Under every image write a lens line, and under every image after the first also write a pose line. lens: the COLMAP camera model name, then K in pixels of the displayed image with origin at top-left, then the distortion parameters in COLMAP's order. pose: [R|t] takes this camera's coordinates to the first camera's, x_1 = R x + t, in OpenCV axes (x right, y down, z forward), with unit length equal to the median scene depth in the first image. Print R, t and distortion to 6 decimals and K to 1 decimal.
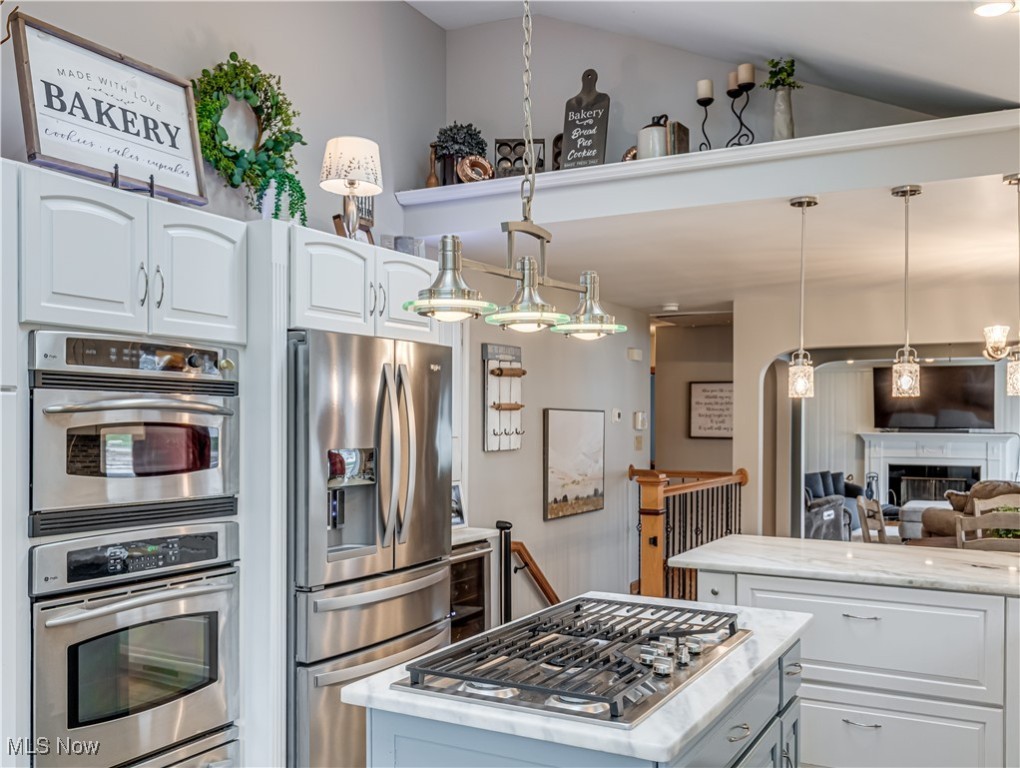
lens RADIAL K [[948.2, 0, 507.4], [0, 948.2, 419.5], [0, 0, 1]] dist [0.011963, 0.006383]
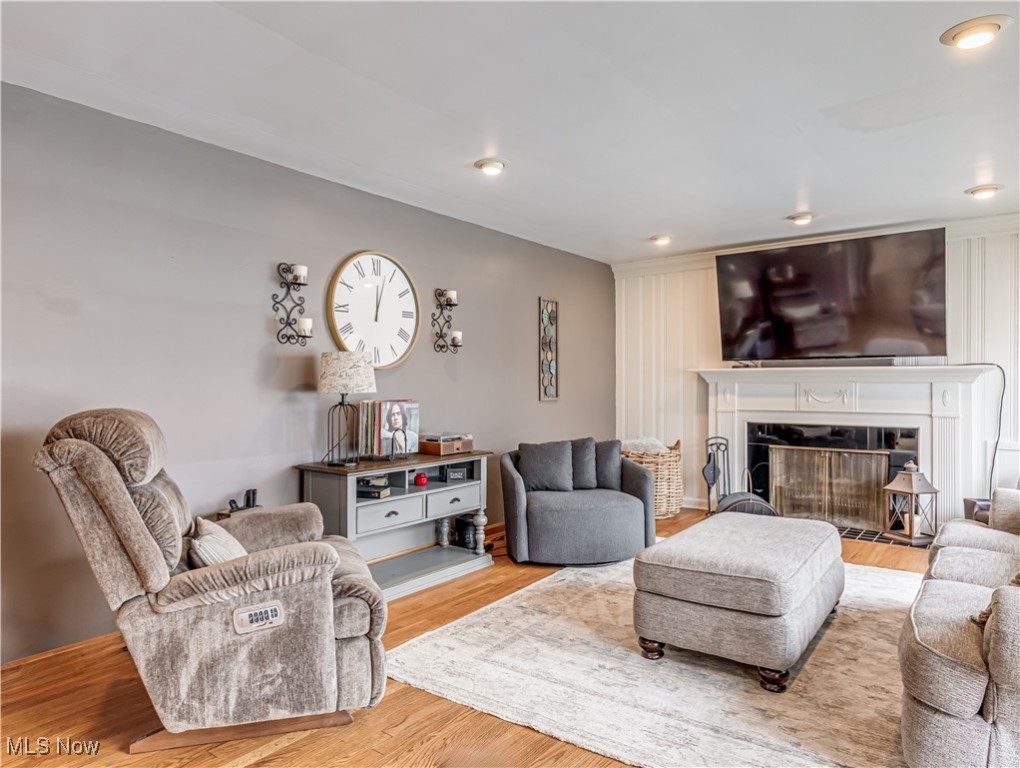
lens RADIAL K [[646.6, 0, 472.7], [0, 646.6, 382.3], [0, 0, 1]] dist [0.000542, -0.001802]
pose [[0.981128, -0.006147, -0.193261, 0.465905], [0.006700, 0.999975, 0.002207, 0.030272], [0.193243, -0.003460, 0.981145, 0.864397]]
